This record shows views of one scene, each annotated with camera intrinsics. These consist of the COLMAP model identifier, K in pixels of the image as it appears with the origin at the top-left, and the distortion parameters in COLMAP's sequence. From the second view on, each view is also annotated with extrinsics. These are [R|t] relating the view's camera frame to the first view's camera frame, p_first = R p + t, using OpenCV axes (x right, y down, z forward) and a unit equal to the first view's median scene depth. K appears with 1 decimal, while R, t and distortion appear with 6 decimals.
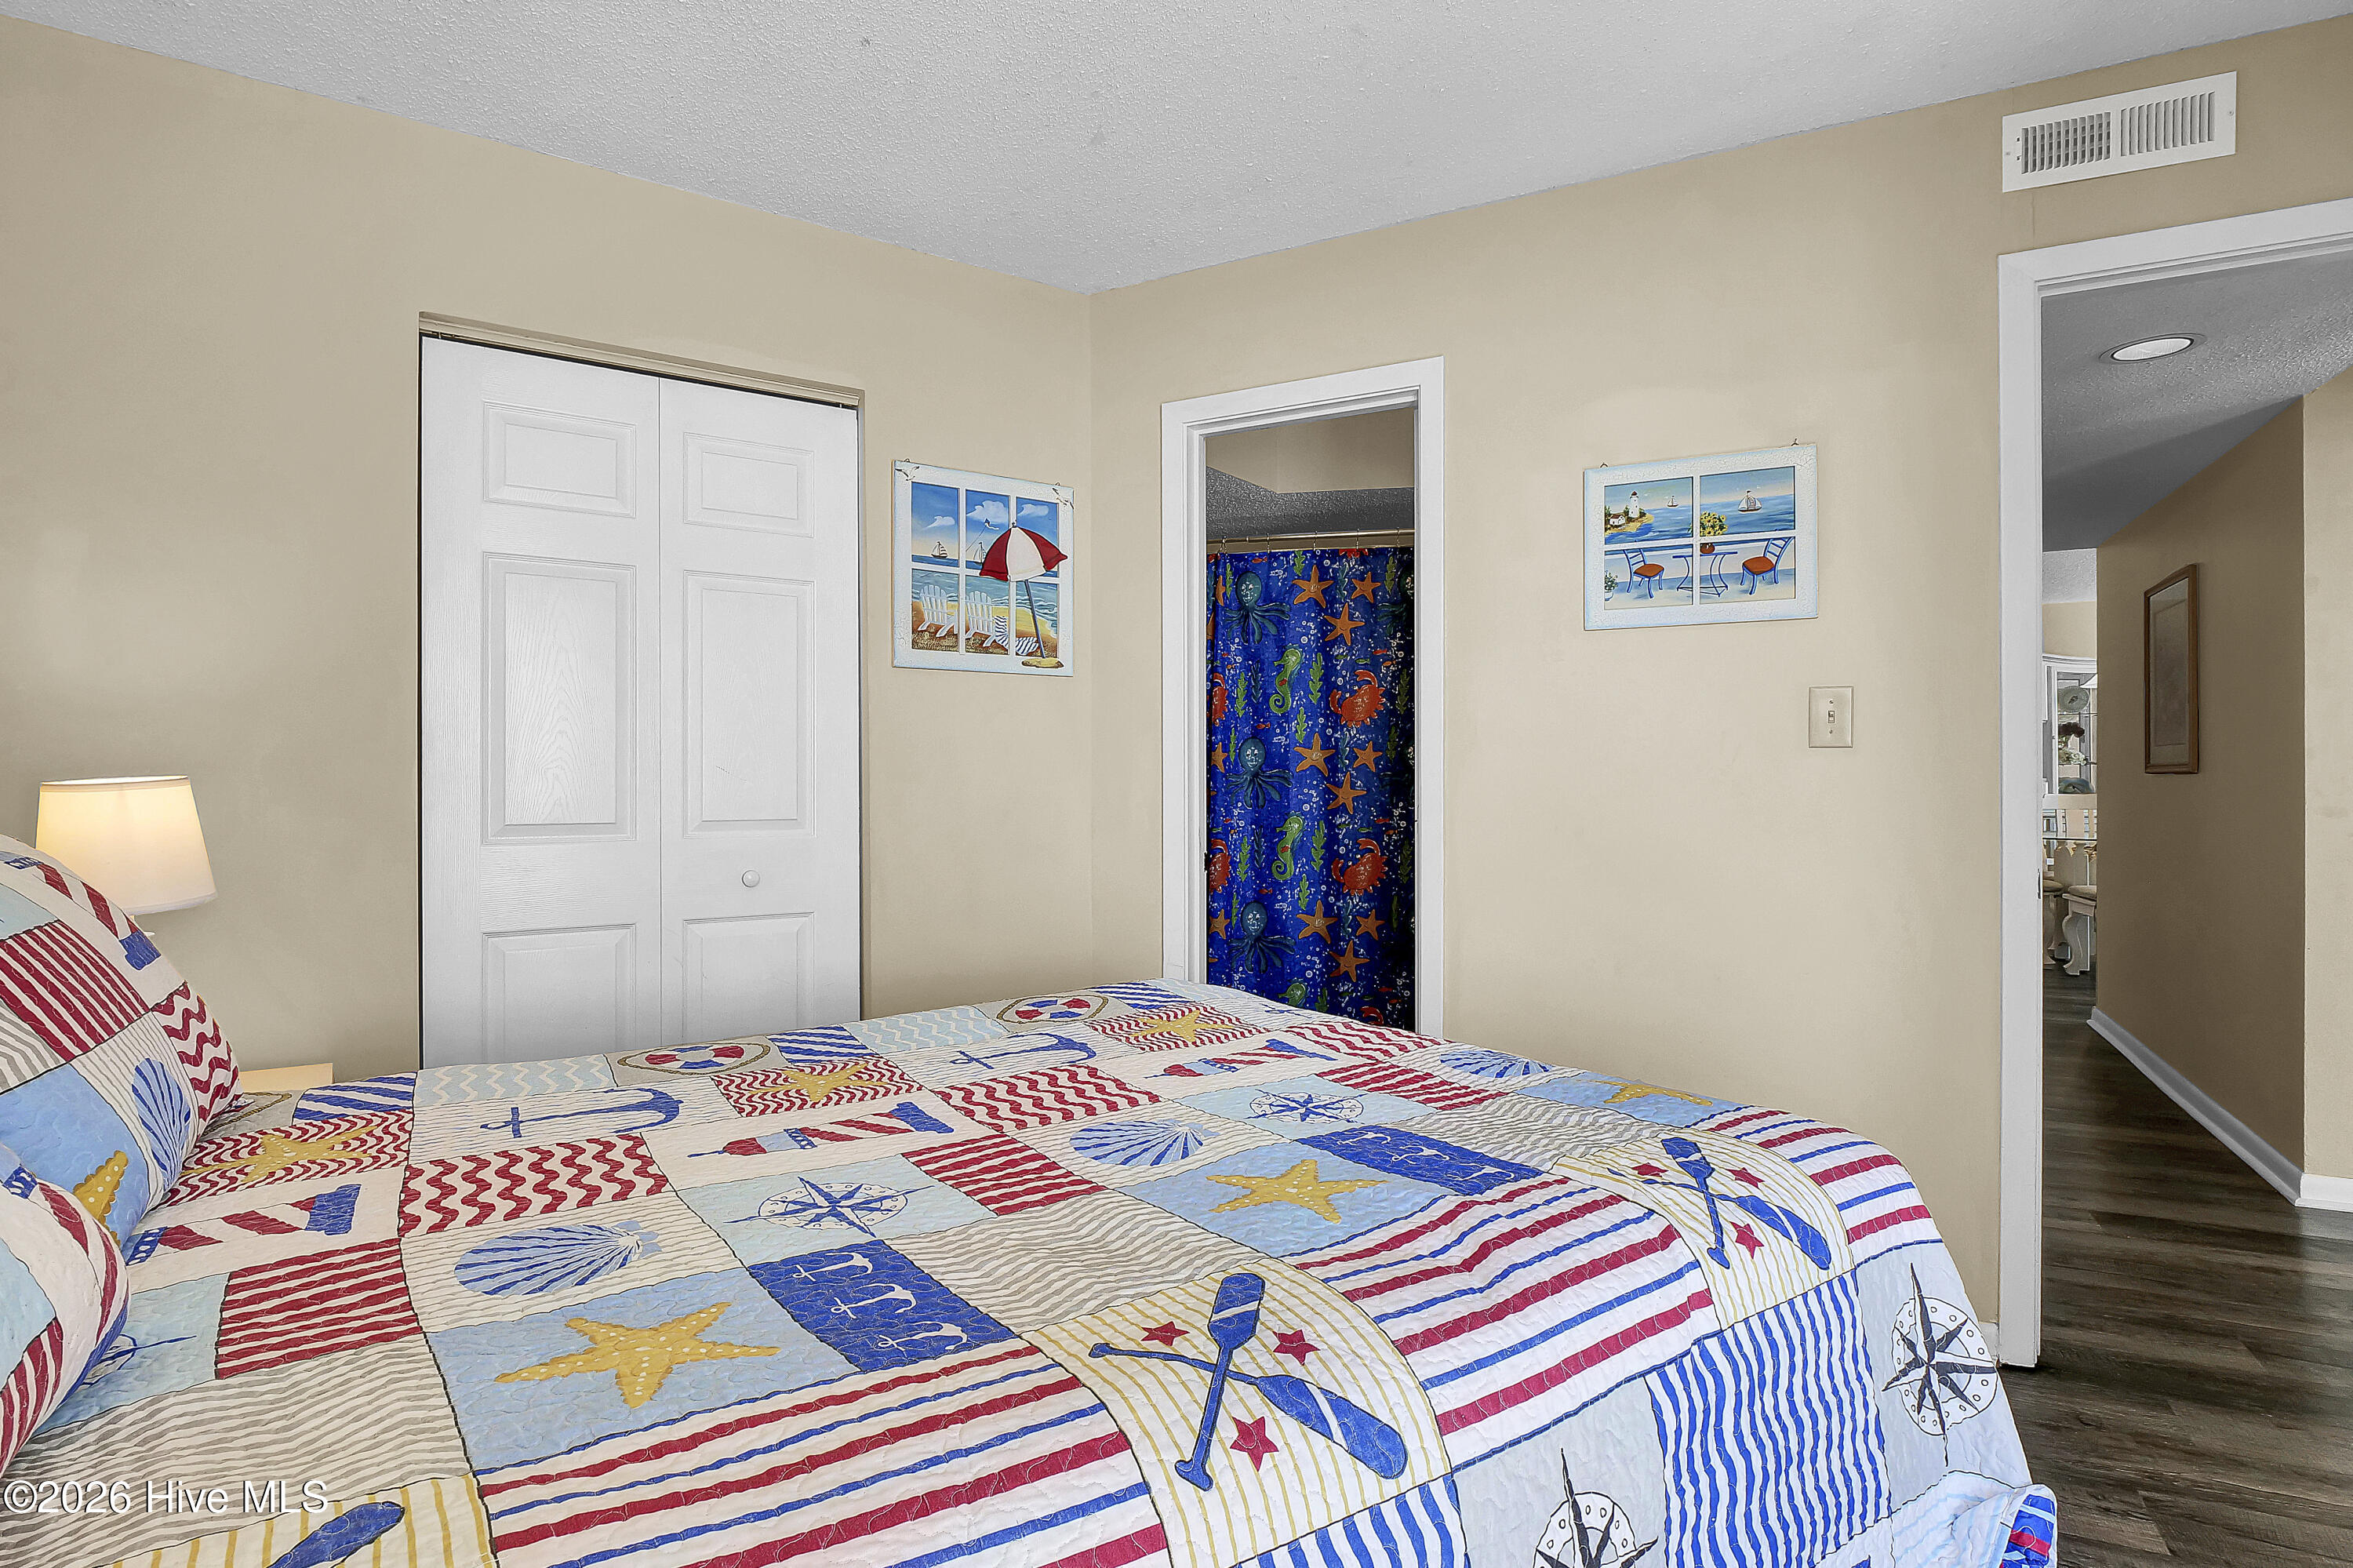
lens RADIAL K [[1216.9, 0, 1165.9], [0, 1216.9, 775.9], [0, 0, 1]] dist [-0.008456, -0.001406]
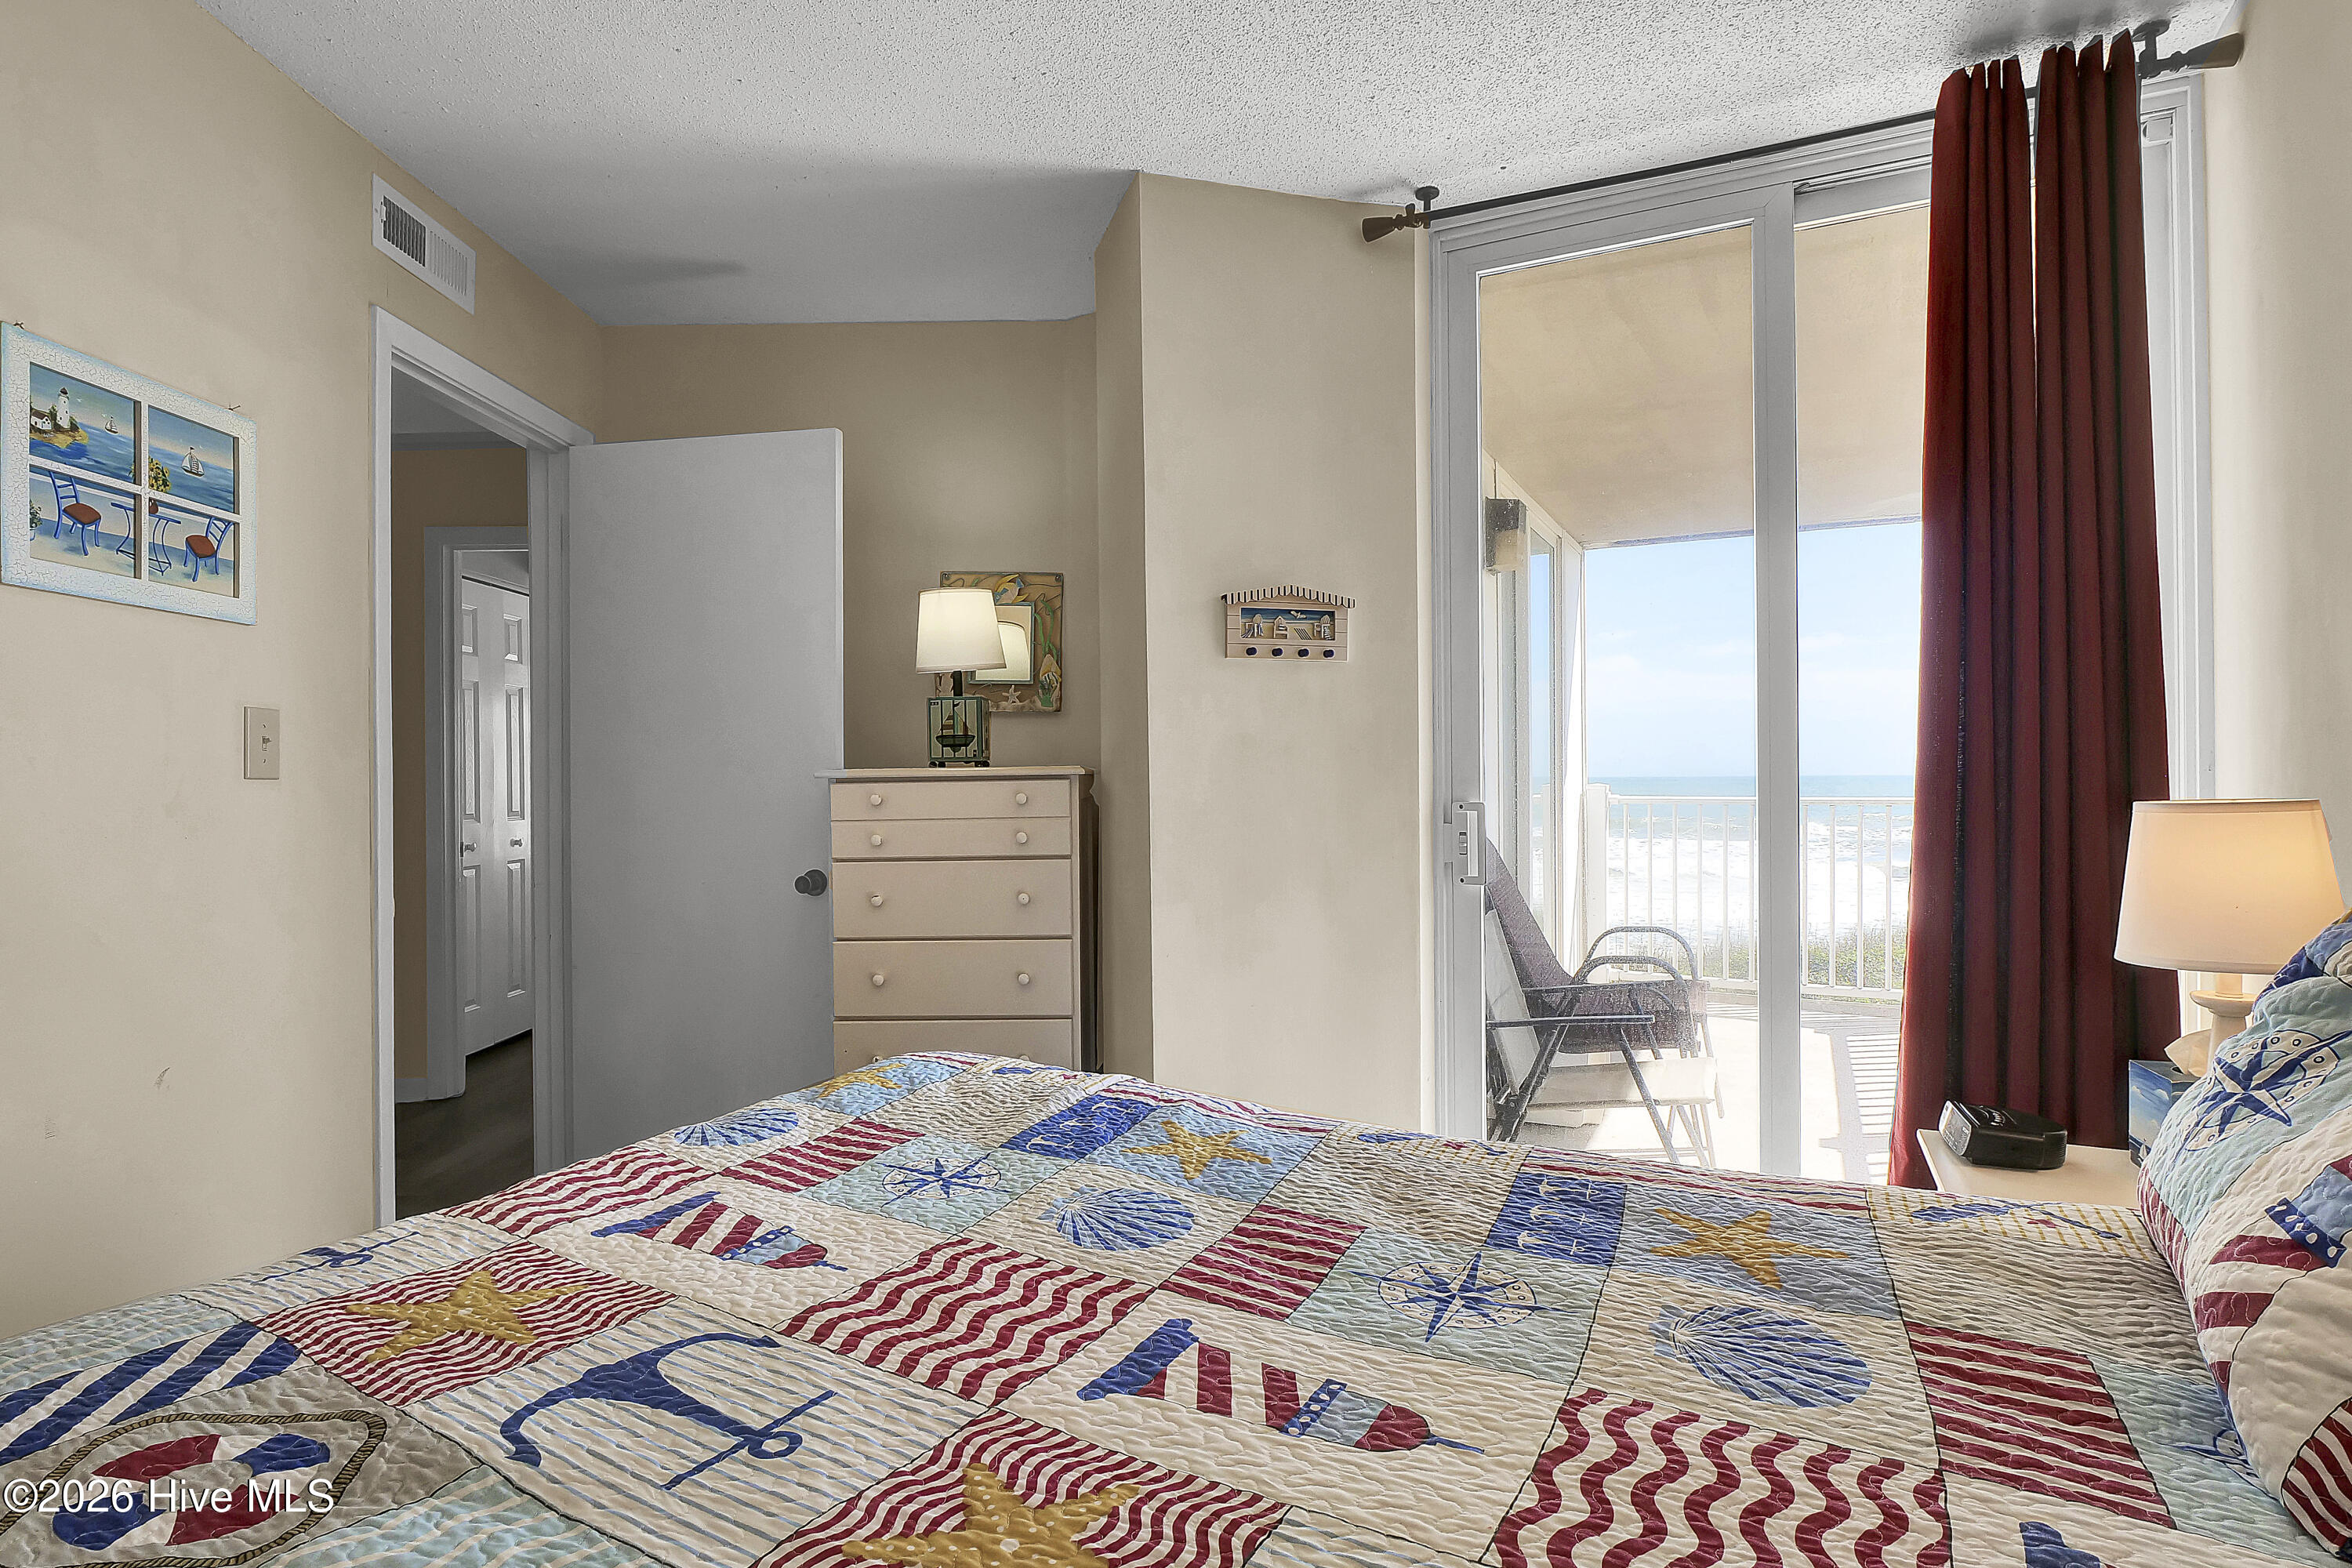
lens RADIAL K [[1216.4, 0, 1162.6], [0, 1216.4, 777.1], [0, 0, 1]] dist [-0.008456, -0.001406]
pose [[-0.467168, 0.004215, 0.884159, -0.496201], [0.010046, 0.999949, 0.000541, -0.018176], [-0.884112, 0.009135, -0.467186, 0.820755]]
